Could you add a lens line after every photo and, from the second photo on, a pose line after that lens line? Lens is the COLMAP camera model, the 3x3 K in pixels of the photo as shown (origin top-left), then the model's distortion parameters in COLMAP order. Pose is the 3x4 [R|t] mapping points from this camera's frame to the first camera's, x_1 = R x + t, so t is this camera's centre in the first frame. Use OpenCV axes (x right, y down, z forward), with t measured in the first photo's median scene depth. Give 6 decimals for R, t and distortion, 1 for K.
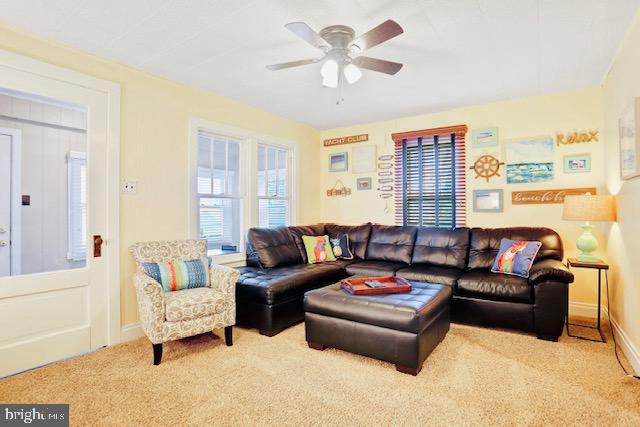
lens RADIAL K [[323.1, 0, 319.2], [0, 323.1, 211.9], [0, 0, 1]] dist [-0.067769, 0.026322]
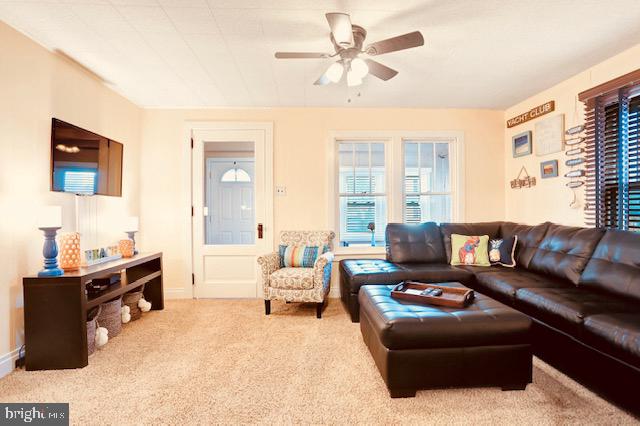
lens RADIAL K [[323.1, 0, 319.2], [0, 323.1, 211.4], [0, 0, 1]] dist [-0.067769, 0.026322]
pose [[0.627021, 0.000366, -0.779002, 0.400946], [0.004231, 0.999984, 0.003876, 0.004504], [0.778991, -0.005726, 0.627009, 0.144055]]
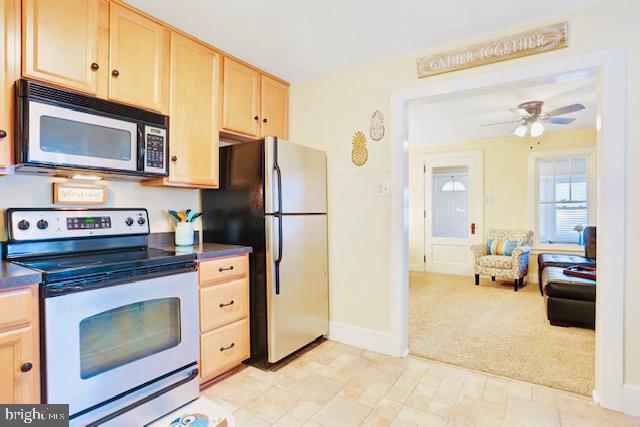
lens RADIAL K [[323.1, 0, 319.2], [0, 323.1, 211.9], [0, 0, 1]] dist [-0.067769, 0.026322]
pose [[0.043262, 0.004472, -0.999054, 0.824369], [0.000042, 0.999990, 0.004478, -0.009562], [0.999064, -0.000235, 0.043262, -0.079690]]
